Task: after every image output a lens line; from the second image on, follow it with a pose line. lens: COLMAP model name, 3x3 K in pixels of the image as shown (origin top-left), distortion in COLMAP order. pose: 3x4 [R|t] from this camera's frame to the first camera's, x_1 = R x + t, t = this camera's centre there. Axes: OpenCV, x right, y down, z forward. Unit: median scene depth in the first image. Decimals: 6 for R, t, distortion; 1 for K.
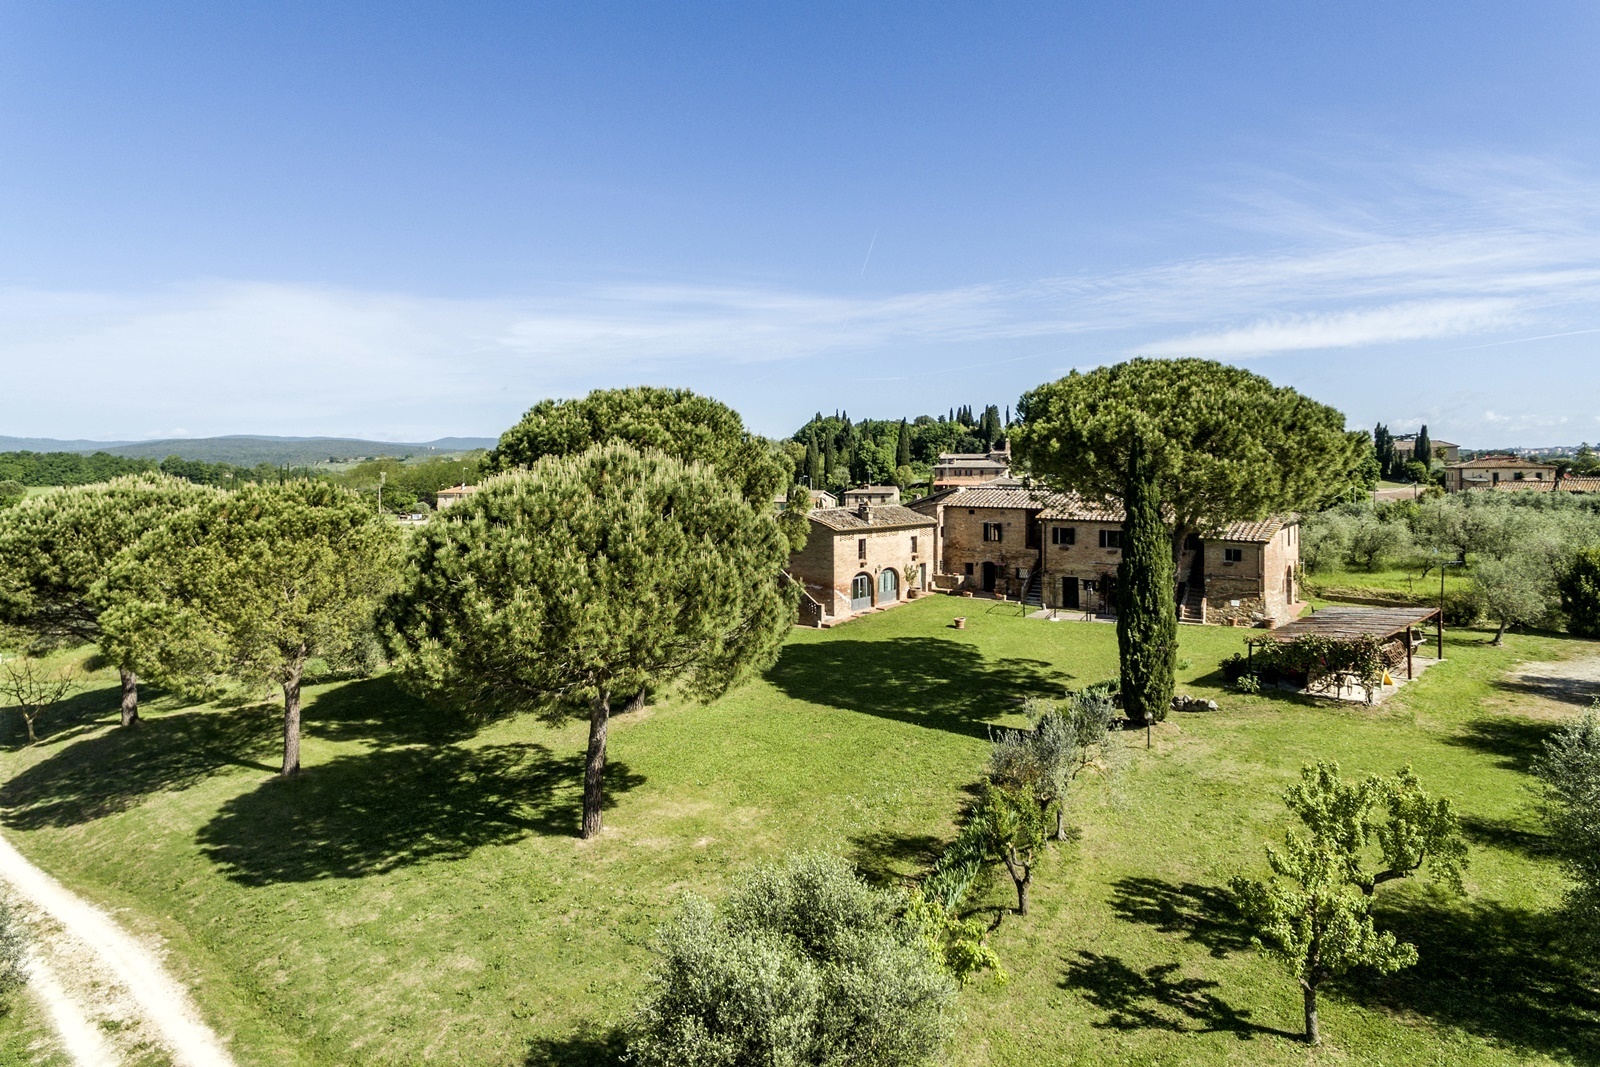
lens RADIAL K [[934.0, 0, 798.4], [0, 934.0, 459.7], [0, 0, 1]] dist [-0.000847, 0.002075]
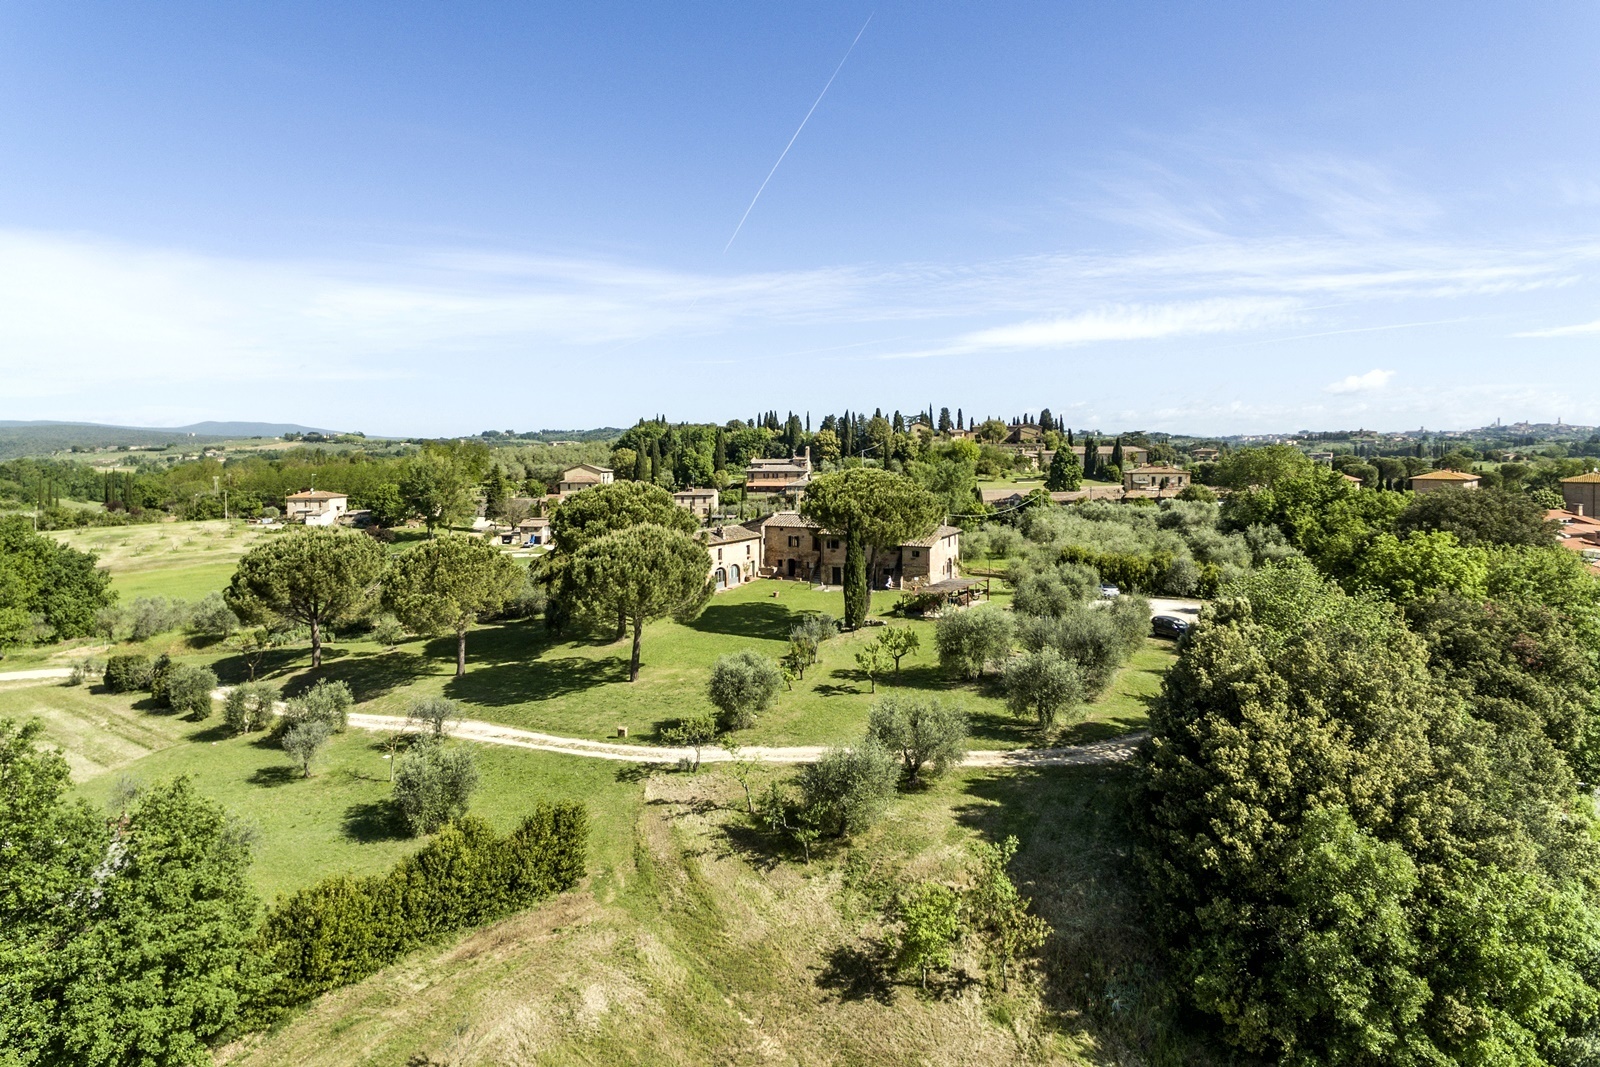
lens RADIAL K [[934.0, 0, 798.4], [0, 934.0, 459.7], [0, 0, 1]] dist [-0.000847, 0.002075]
pose [[0.978425, -0.004966, 0.206542, -0.136833], [0.001648, 0.999867, 0.016237, -0.100535], [-0.206595, -0.015547, 0.978303, -0.675797]]
